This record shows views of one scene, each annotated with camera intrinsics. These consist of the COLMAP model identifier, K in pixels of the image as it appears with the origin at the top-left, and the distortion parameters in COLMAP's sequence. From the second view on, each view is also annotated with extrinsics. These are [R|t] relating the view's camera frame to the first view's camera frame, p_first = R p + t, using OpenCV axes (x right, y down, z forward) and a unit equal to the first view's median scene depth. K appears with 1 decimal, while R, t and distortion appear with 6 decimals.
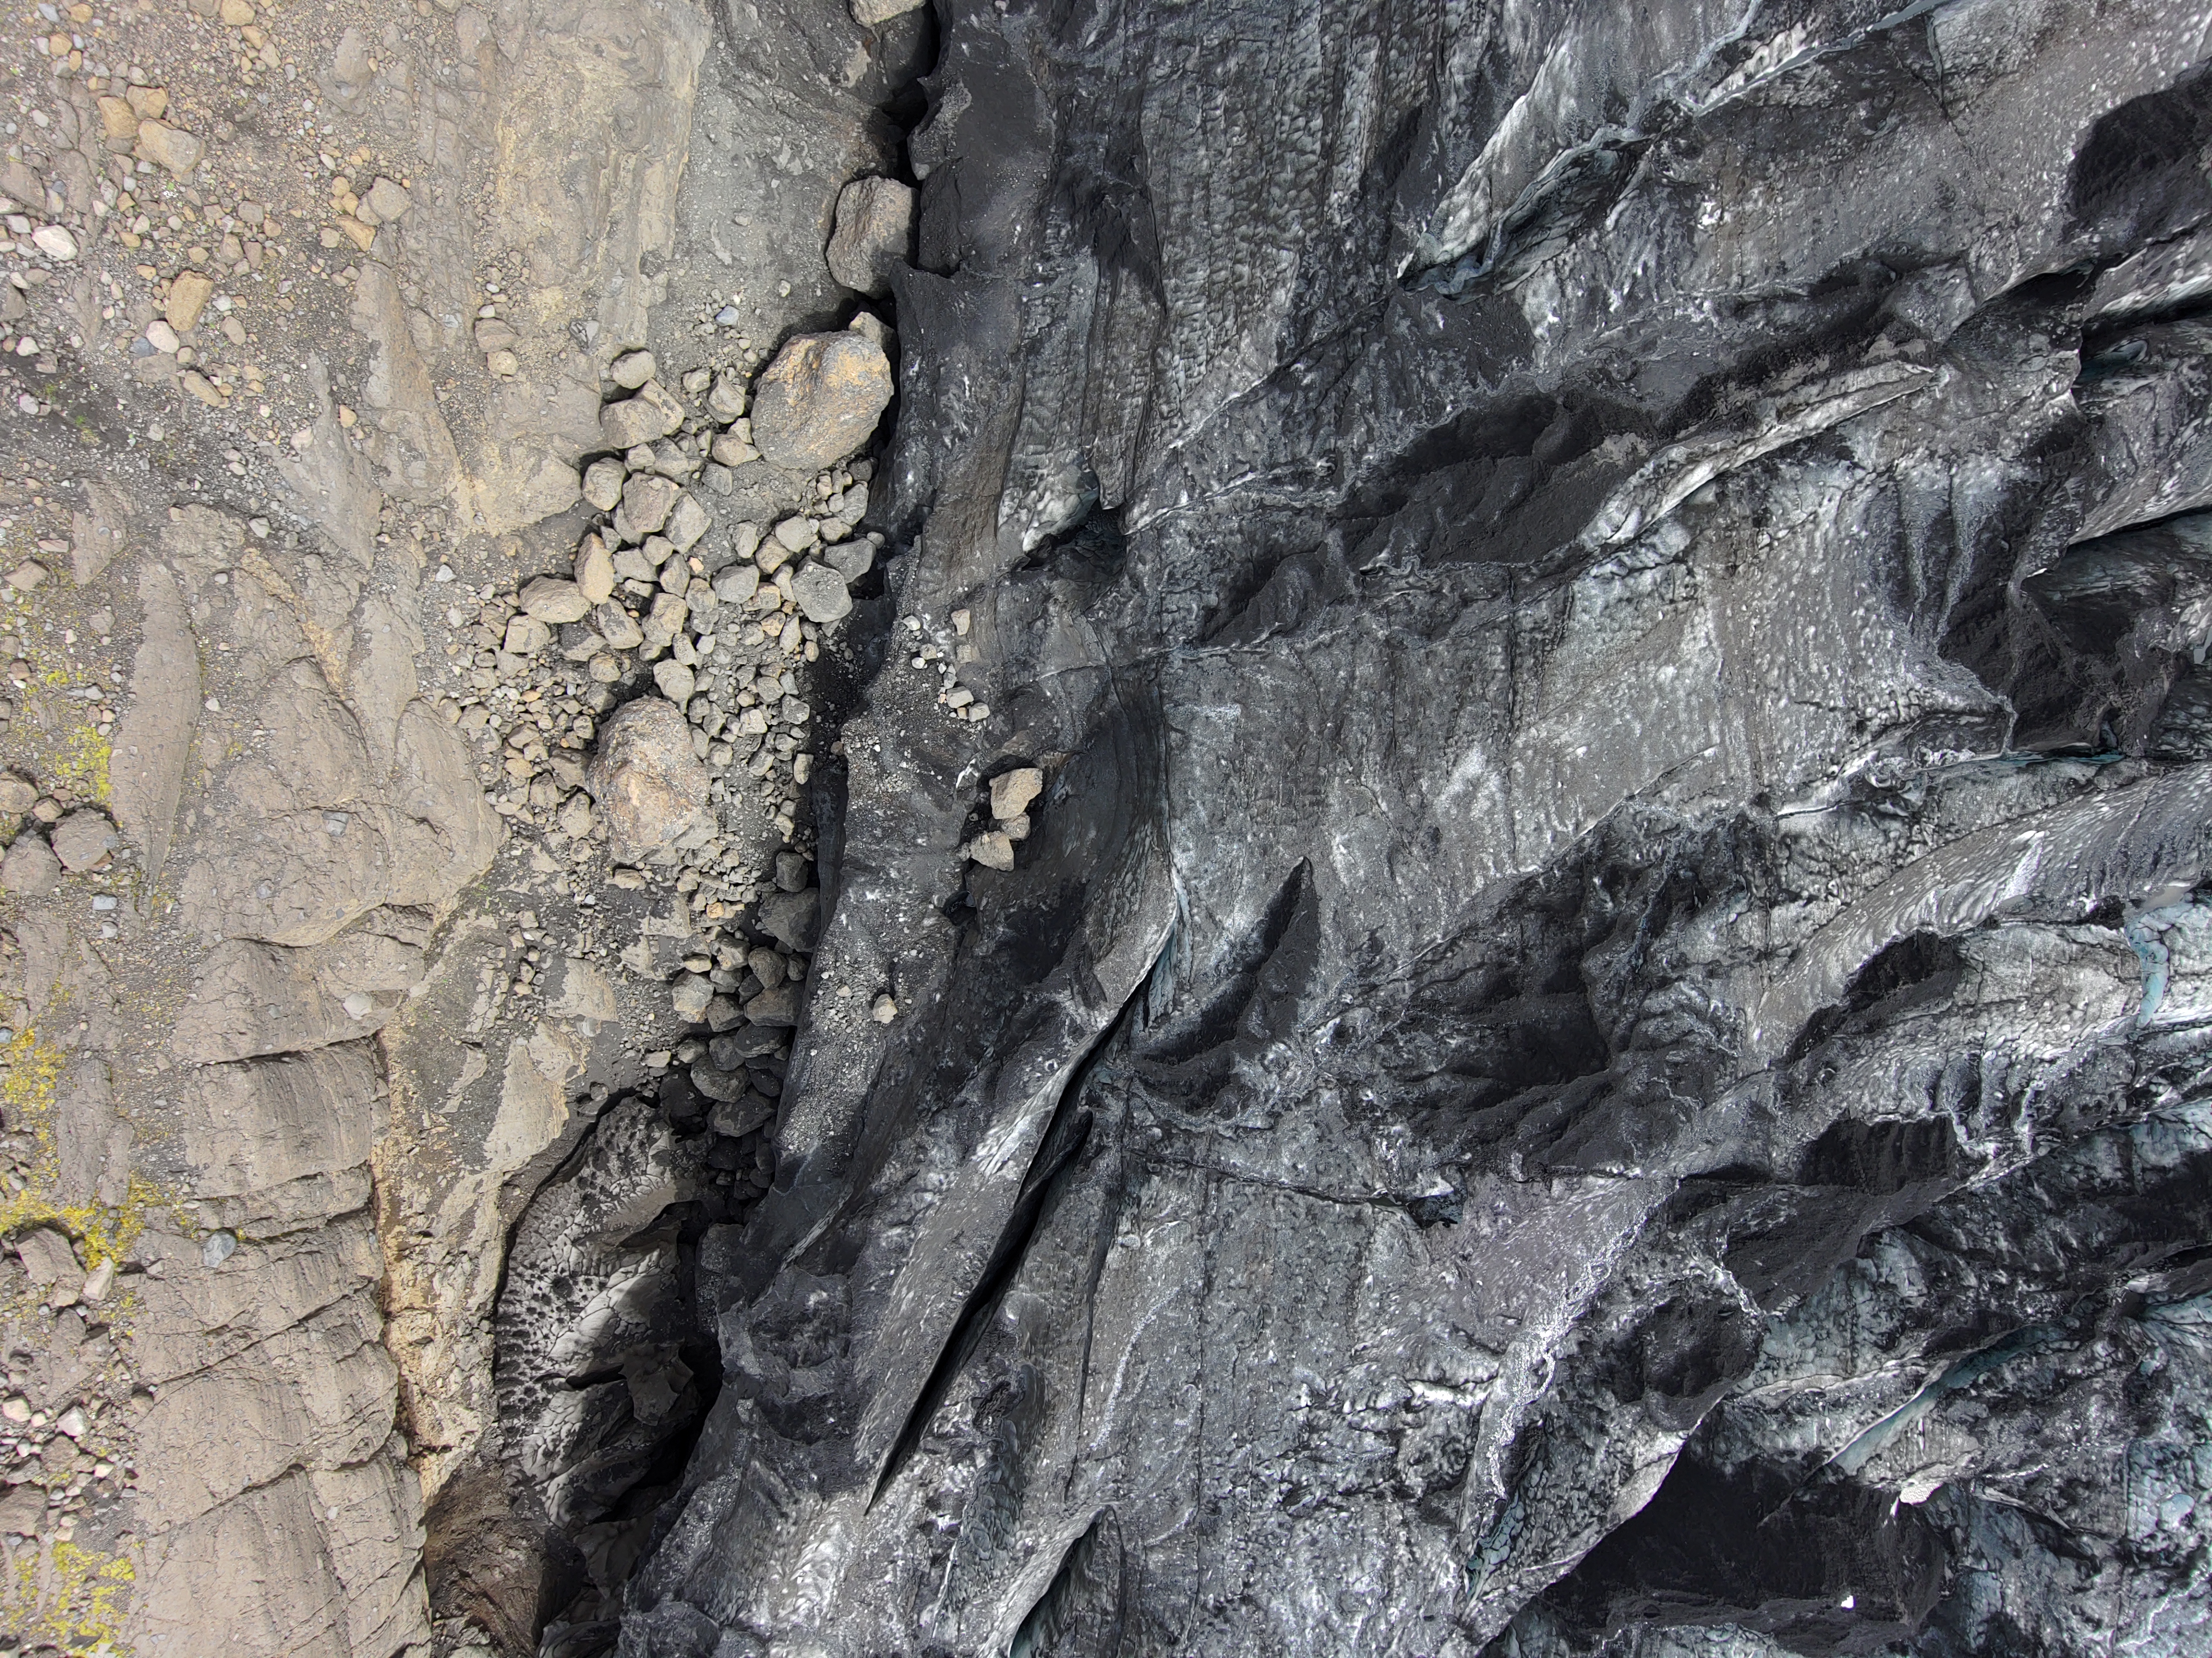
lens RADIAL K [[1192.1, 0, 1104.9], [0, 1192.1, 840.9], [0, 0, 1]] dist [0.109580, -0.103283]
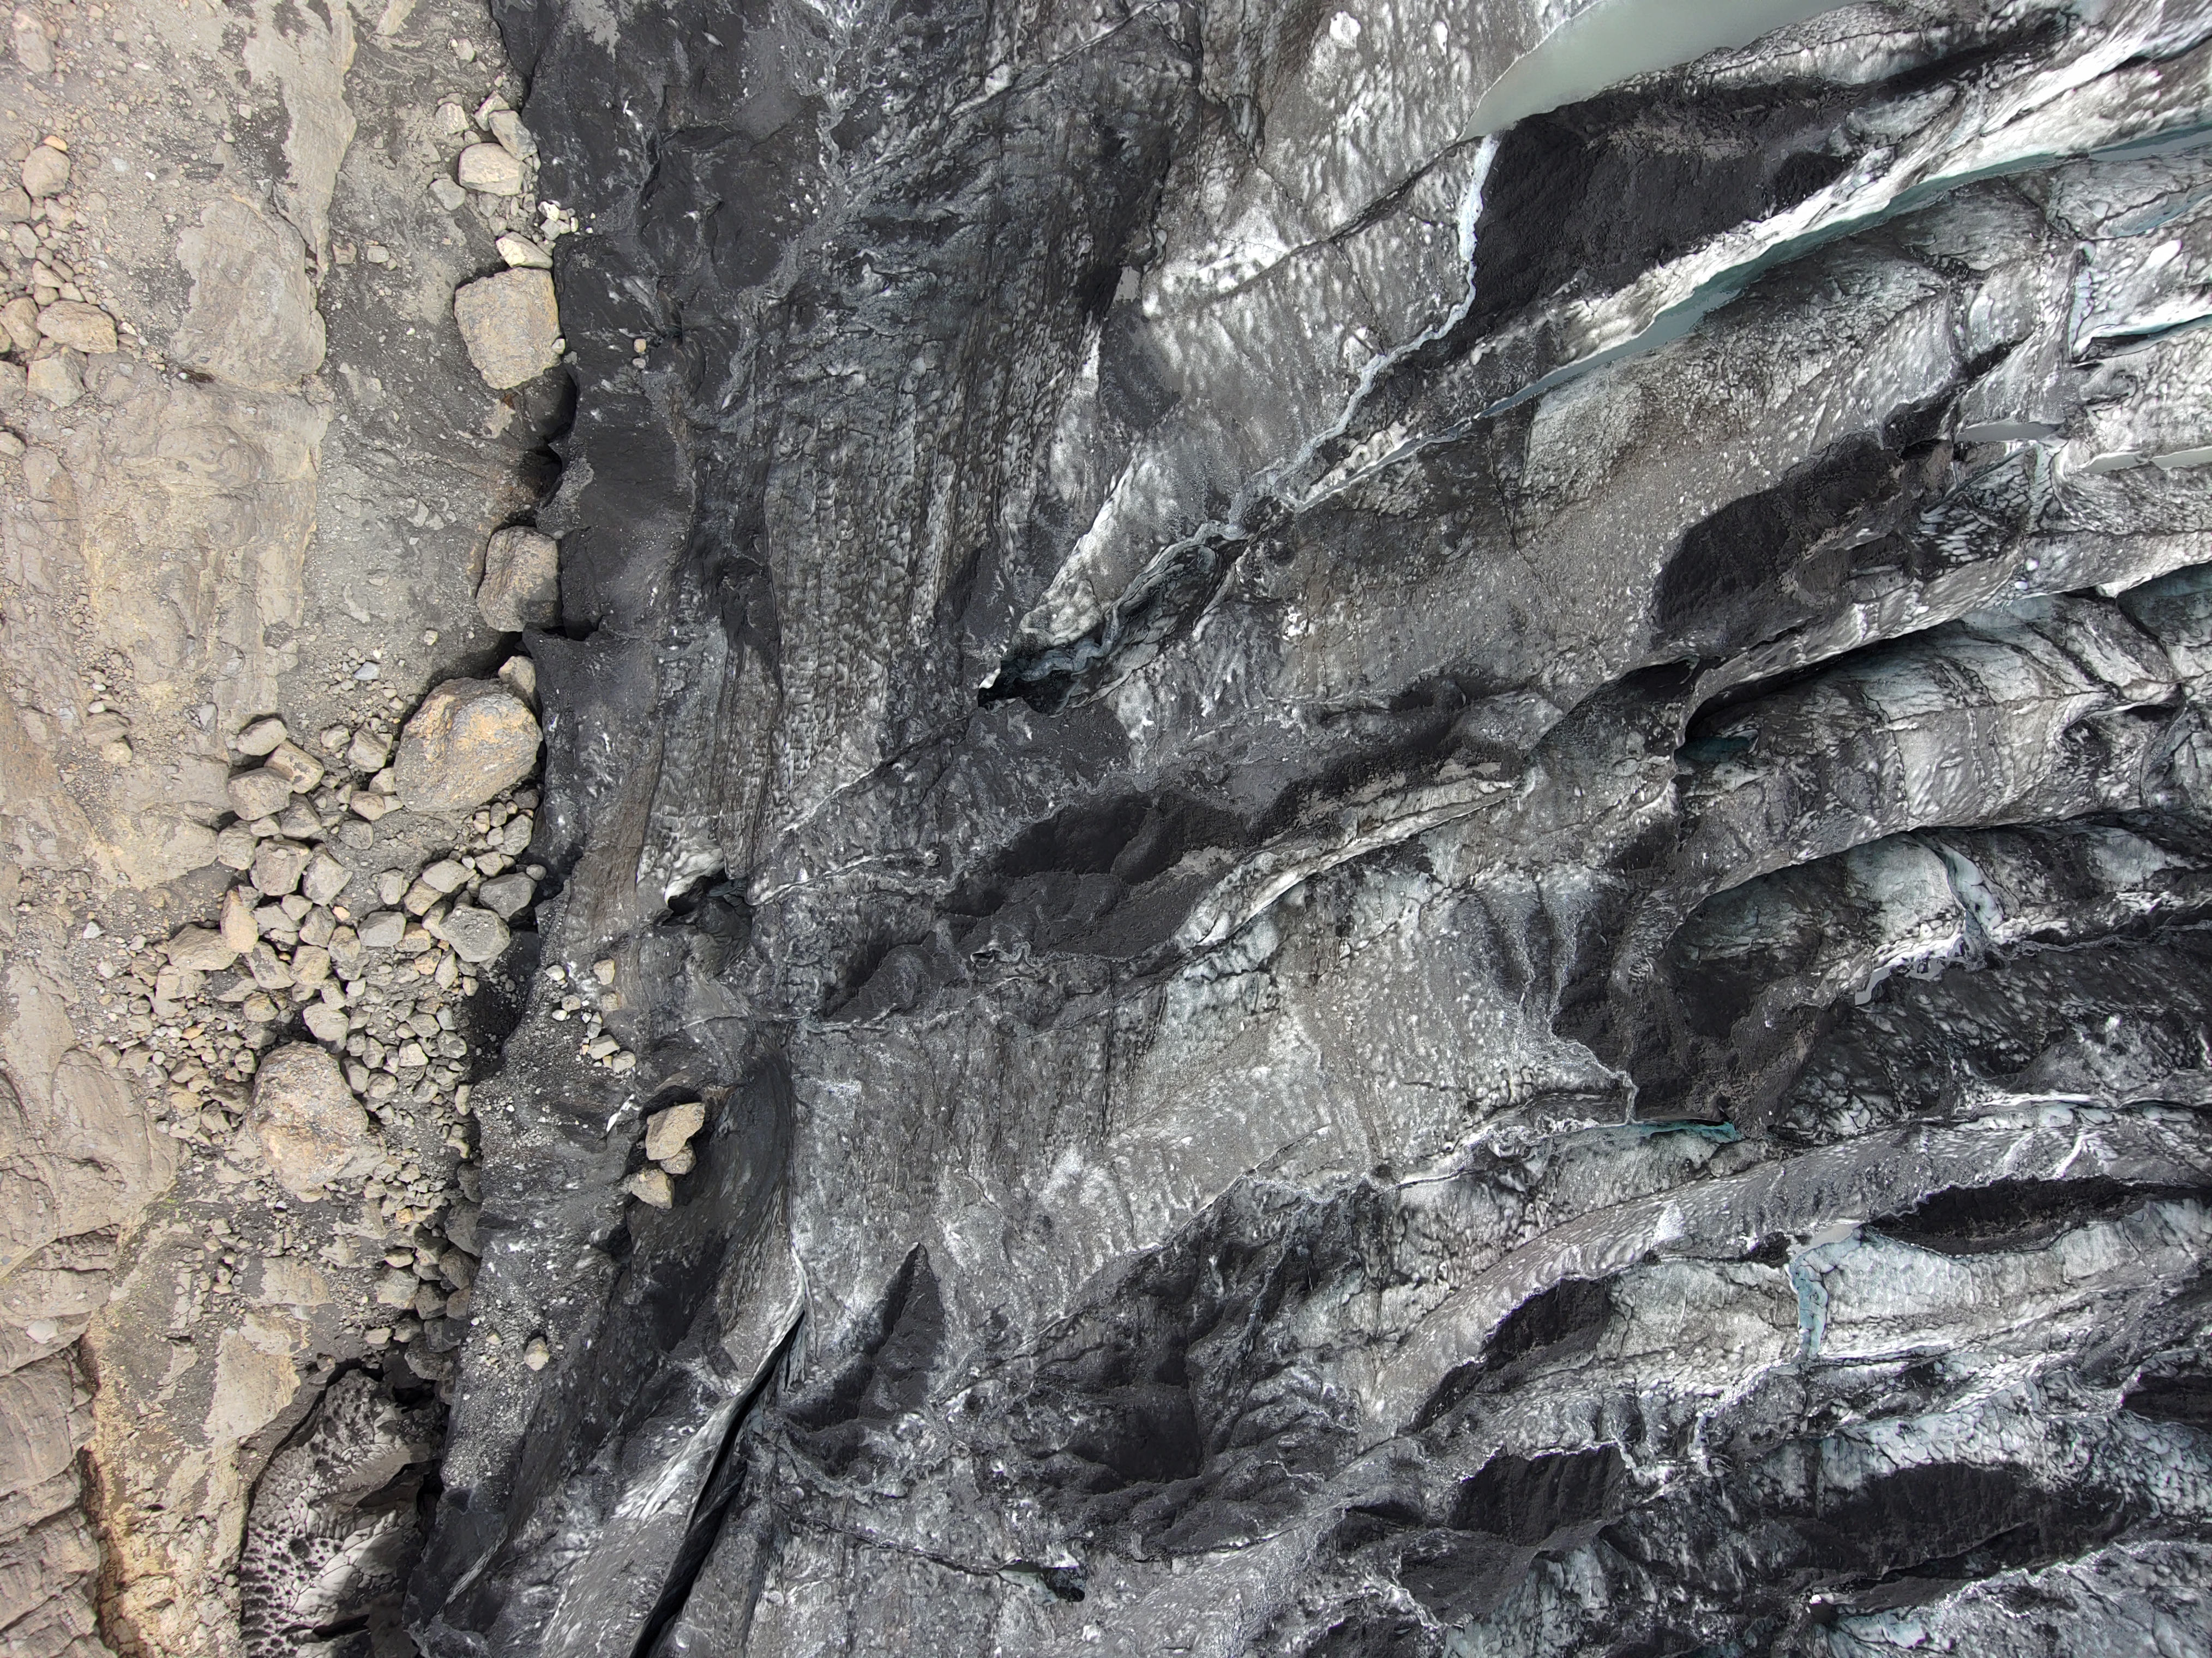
lens RADIAL K [[1192.3, 0, 1104.9], [0, 1192.3, 840.0], [0, 0, 1]] dist [0.096703, -0.087981]
pose [[0.999939, -0.000255, -0.011029, 0.299486], [0.000407, 0.999905, 0.013810, -0.300642], [0.011024, -0.013813, 0.999844, 0.004735]]
